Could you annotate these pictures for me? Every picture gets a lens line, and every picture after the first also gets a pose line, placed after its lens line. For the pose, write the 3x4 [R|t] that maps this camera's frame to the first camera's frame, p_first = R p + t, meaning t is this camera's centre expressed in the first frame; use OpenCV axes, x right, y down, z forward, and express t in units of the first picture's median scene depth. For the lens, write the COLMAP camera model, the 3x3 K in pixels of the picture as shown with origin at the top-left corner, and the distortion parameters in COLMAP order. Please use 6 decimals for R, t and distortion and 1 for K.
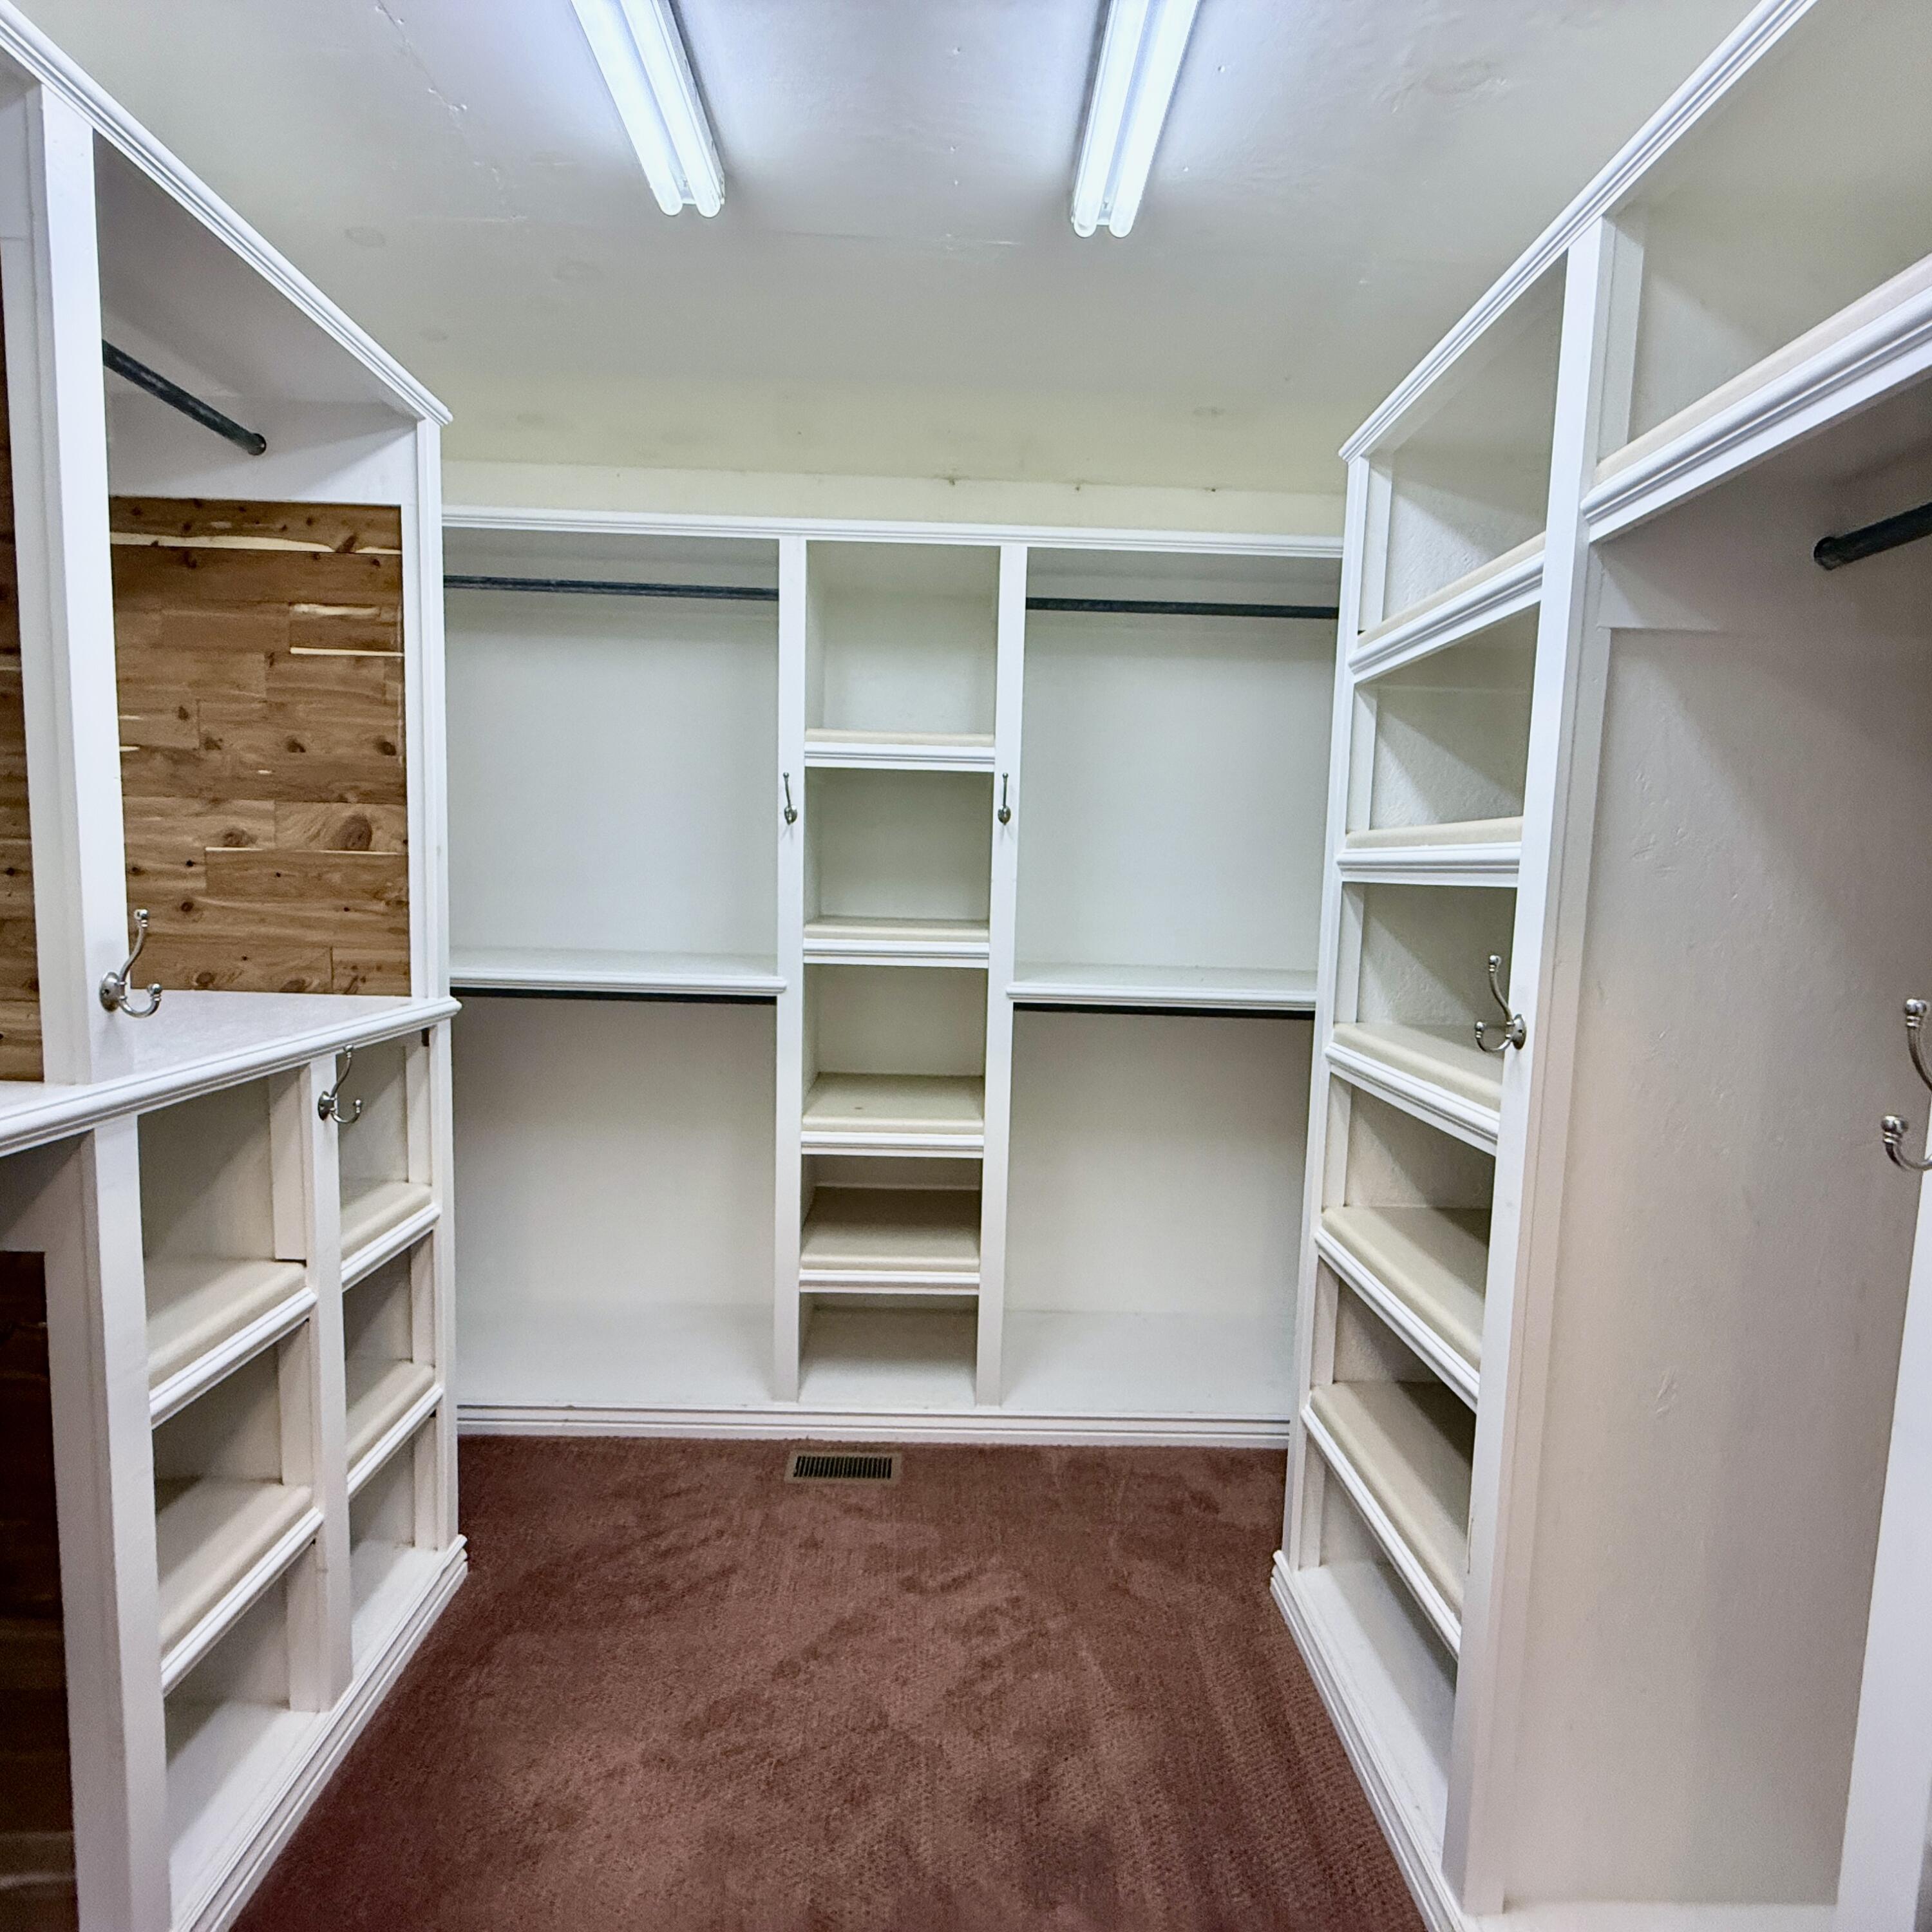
lens RADIAL K [[1031.5, 0, 956.2], [0, 1031.5, 965.2], [0, 0, 1]] dist [0.001303, 0.000294]
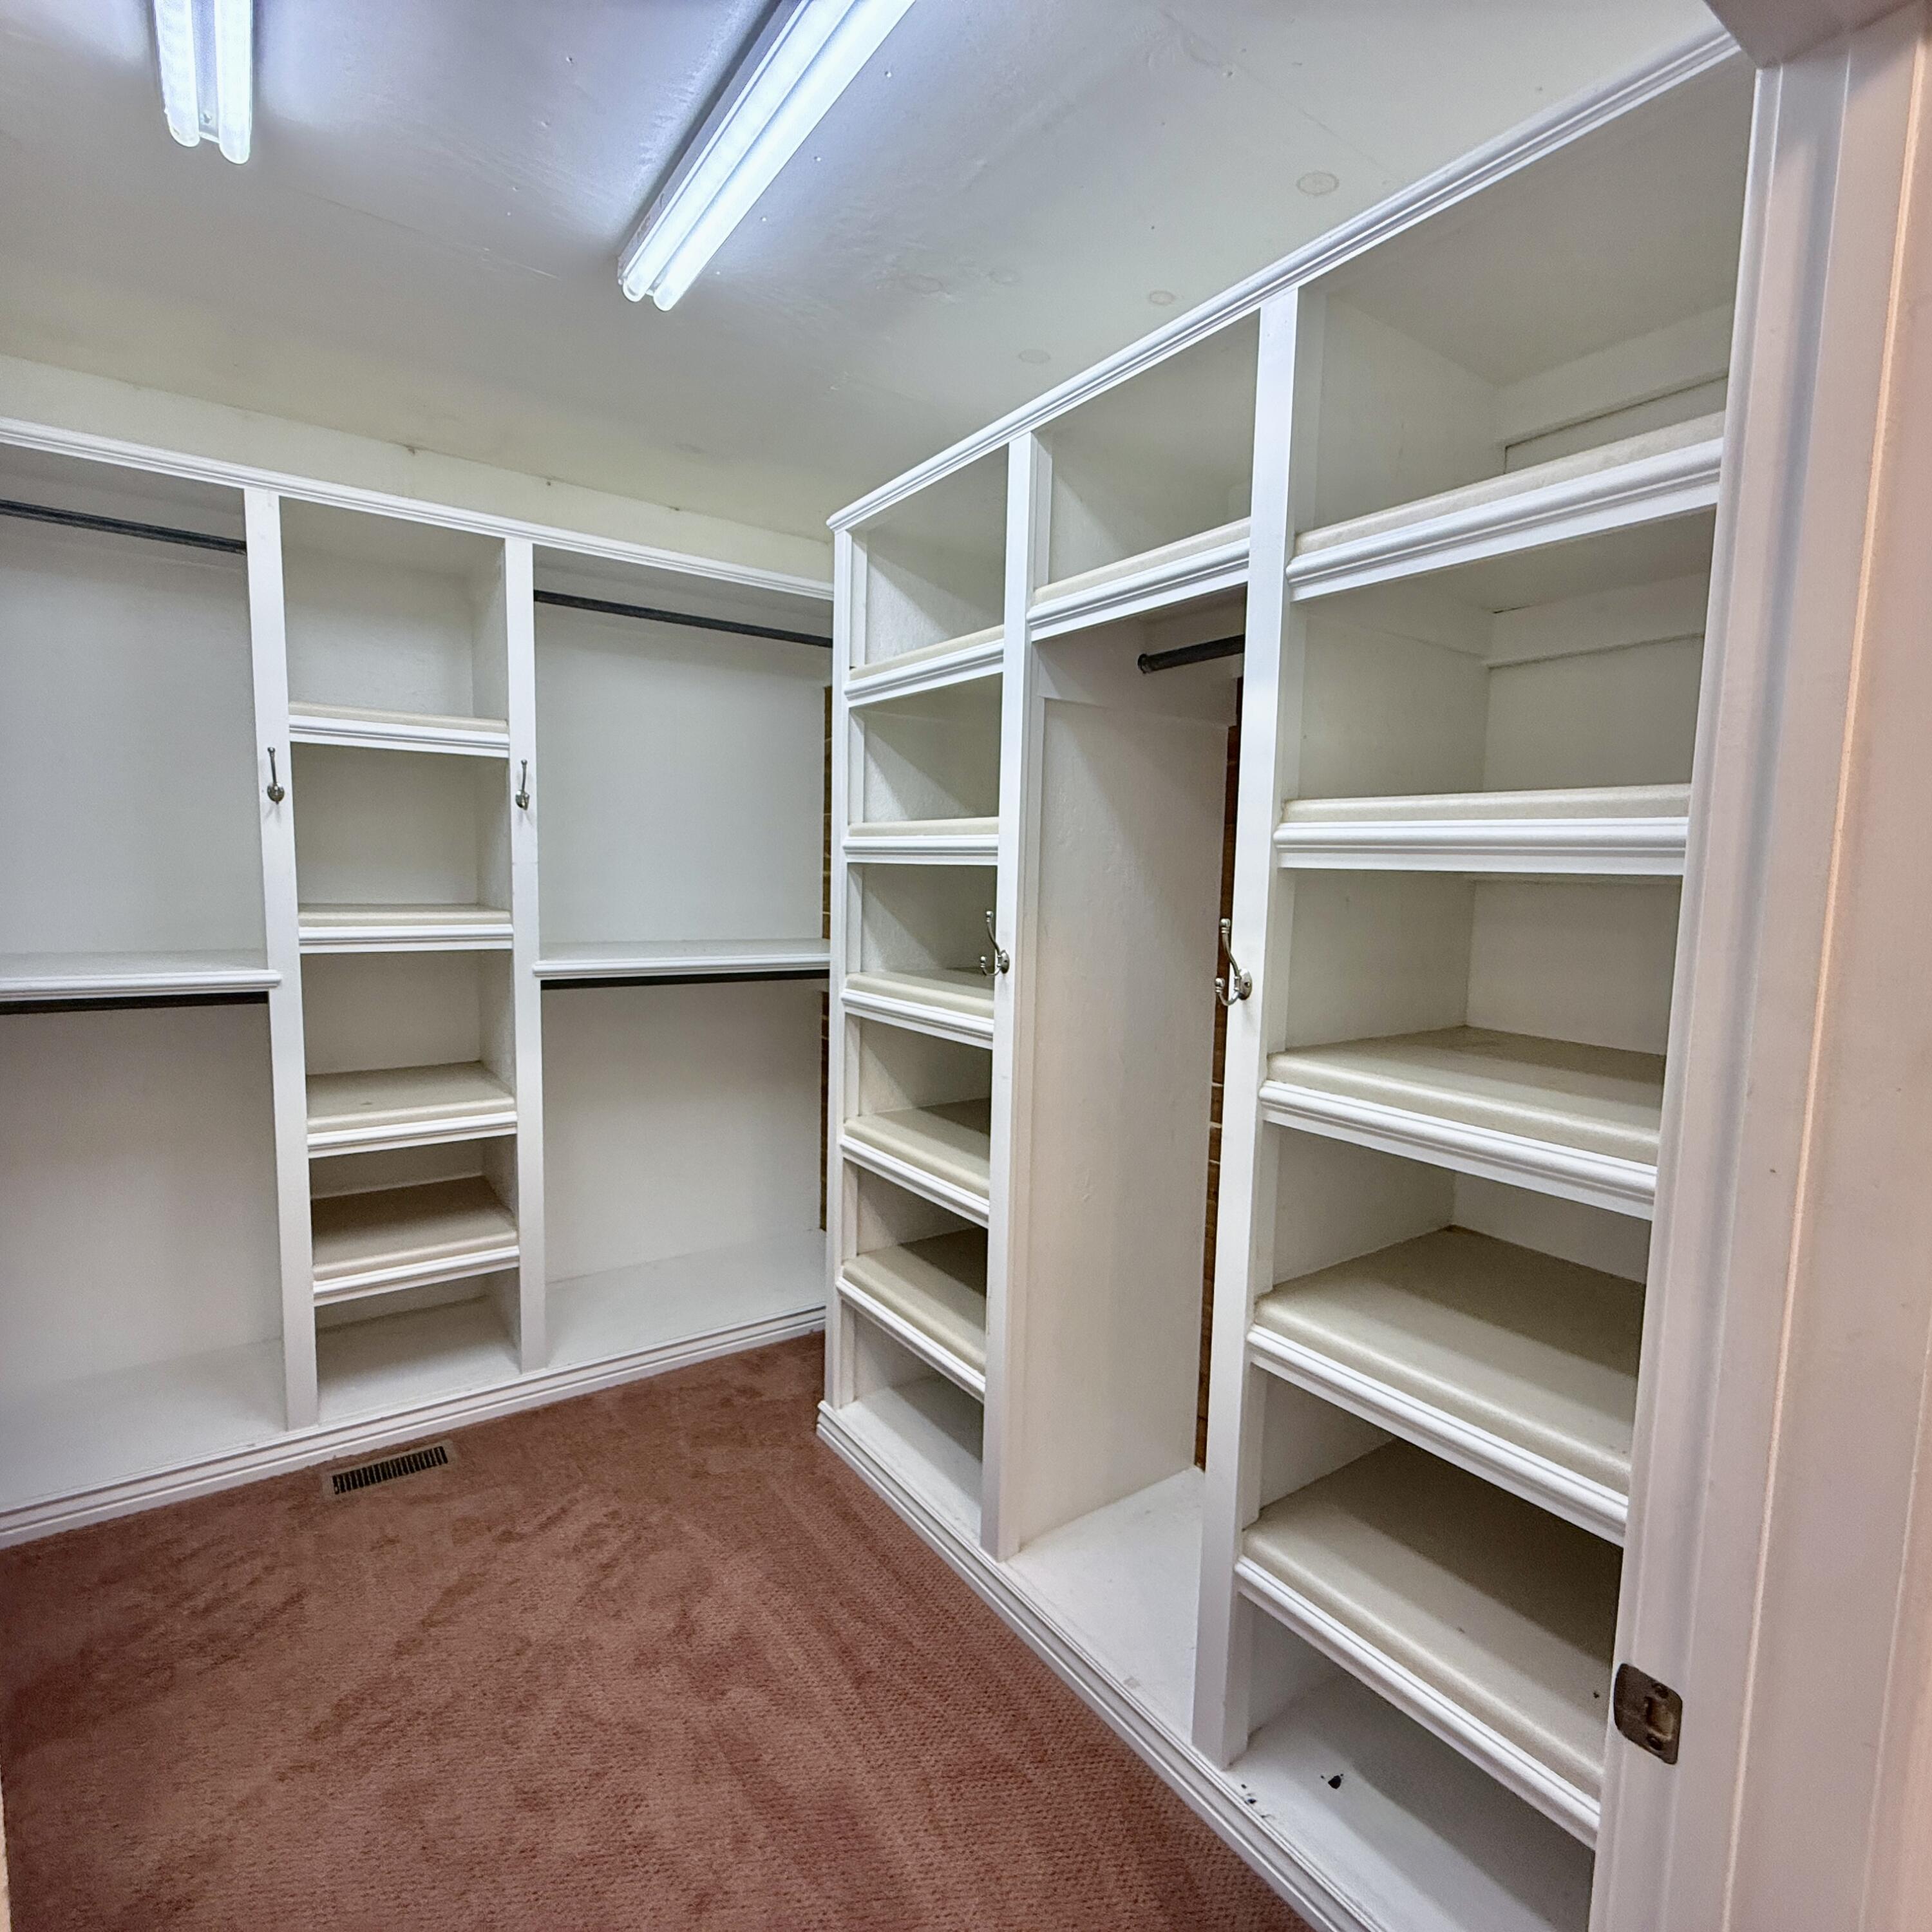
lens RADIAL K [[1020.1, 0, 966.0], [0, 1020.1, 966.0], [0, 0, 1]] dist [0.007111, 0.001674]
pose [[0.827458, -0.061879, 0.558108, -0.199663], [0.051728, 0.998083, 0.033967, 0.010582], [-0.559141, 0.000764, 0.829073, -0.120069]]
